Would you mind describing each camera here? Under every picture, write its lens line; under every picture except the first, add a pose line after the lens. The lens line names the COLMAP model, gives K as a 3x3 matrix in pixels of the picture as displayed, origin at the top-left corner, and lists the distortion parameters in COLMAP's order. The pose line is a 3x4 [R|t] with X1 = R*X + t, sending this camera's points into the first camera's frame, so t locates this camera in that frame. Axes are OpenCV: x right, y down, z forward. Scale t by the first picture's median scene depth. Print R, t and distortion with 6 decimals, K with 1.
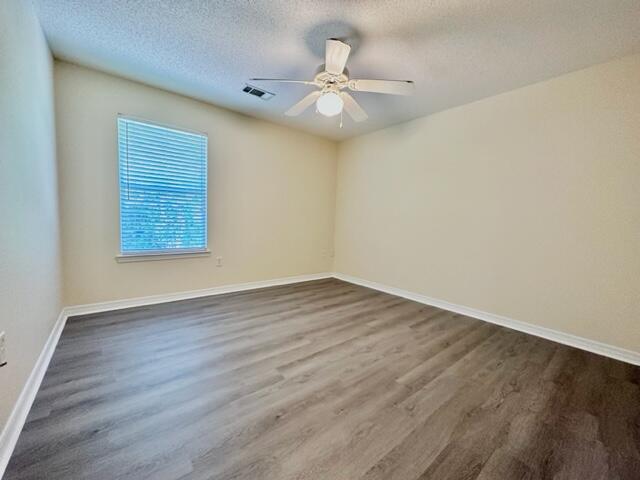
lens RADIAL K [[255.4, 0, 320.0], [0, 255.4, 240.0], [0, 0, 1]] dist [-0.000026, 0.000356]
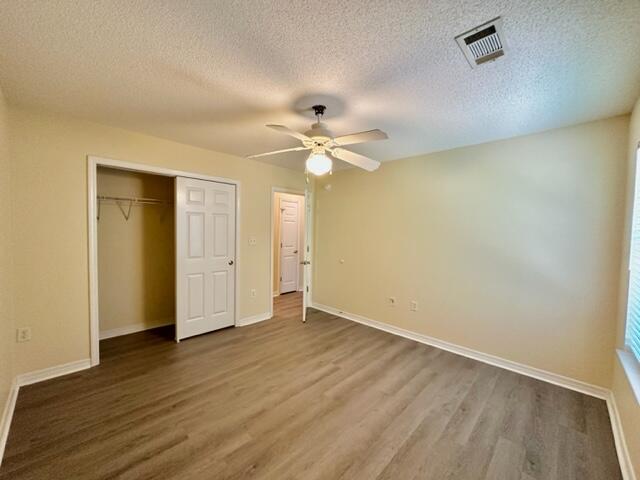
lens RADIAL K [[255.4, 0, 320.0], [0, 255.4, 240.0], [0, 0, 1]] dist [-0.000026, 0.000356]
pose [[-0.990930, -0.056511, -0.121919, 0.145578], [-0.069023, 0.992492, 0.100969, -0.320482], [0.115298, 0.108469, -0.987391, 2.027883]]
